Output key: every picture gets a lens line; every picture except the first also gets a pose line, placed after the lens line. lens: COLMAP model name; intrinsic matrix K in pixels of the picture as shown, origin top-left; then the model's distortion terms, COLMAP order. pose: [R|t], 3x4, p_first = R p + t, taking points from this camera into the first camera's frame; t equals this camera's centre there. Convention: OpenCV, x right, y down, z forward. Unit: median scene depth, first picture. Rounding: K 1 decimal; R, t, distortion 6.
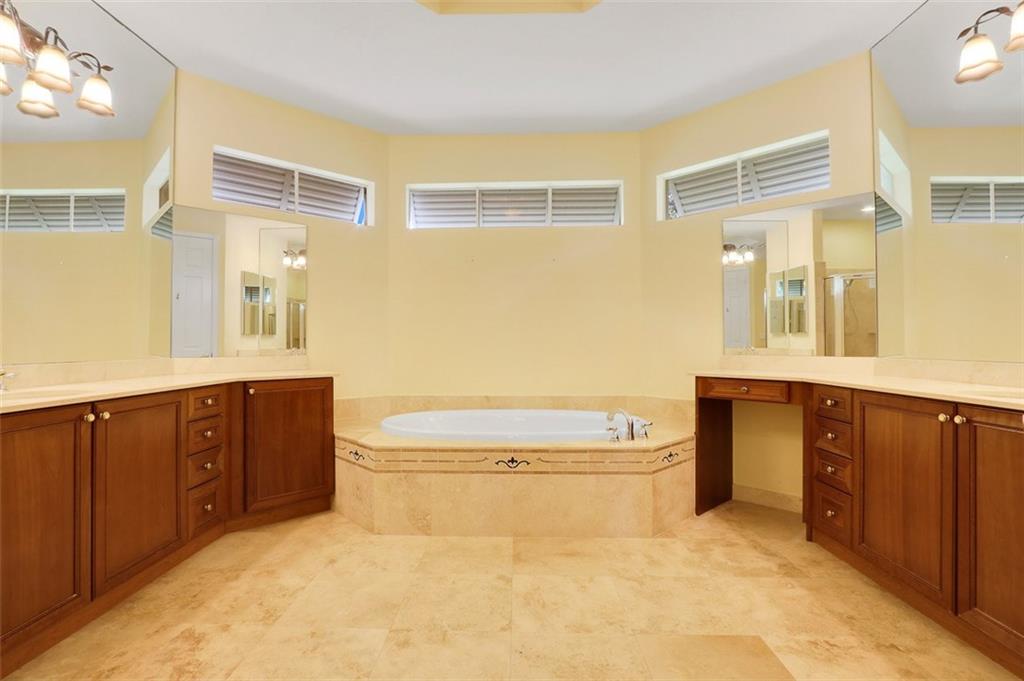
lens RADIAL K [[509.8, 0, 499.9], [0, 509.8, 340.8], [0, 0, 1]] dist [-0.013447, 0.001109]
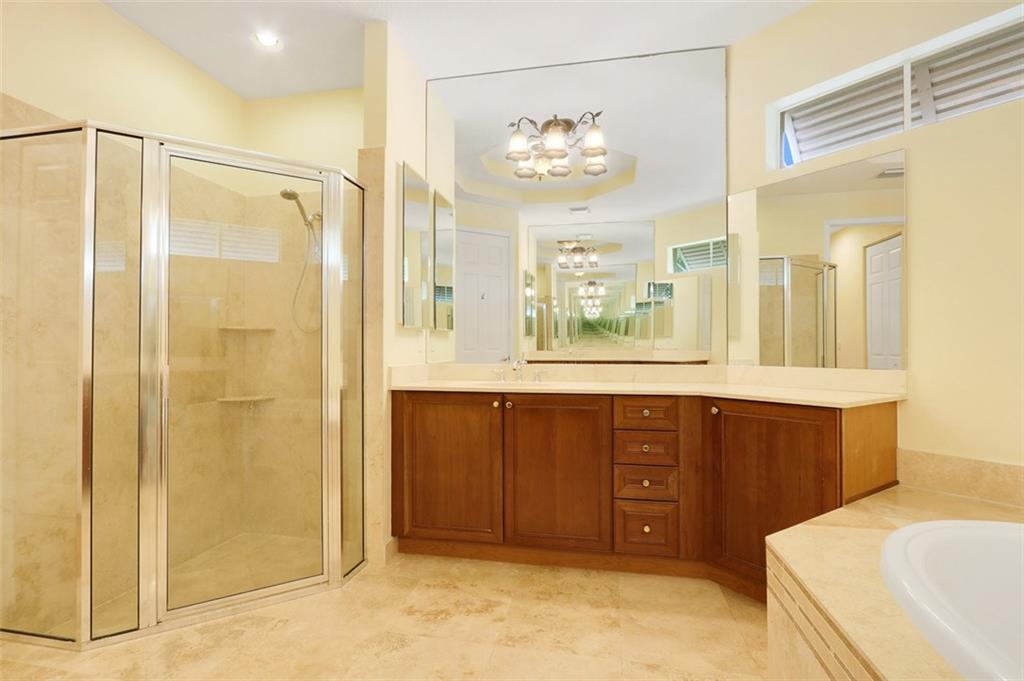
lens RADIAL K [[509.8, 0, 499.9], [0, 509.8, 340.8], [0, 0, 1]] dist [-0.013447, 0.001109]
pose [[-0.183915, -0.016834, -0.982798, 0.454592], [0.001563, 0.999847, -0.017418, 0.006408], [0.982941, -0.004739, -0.183860, 1.086084]]
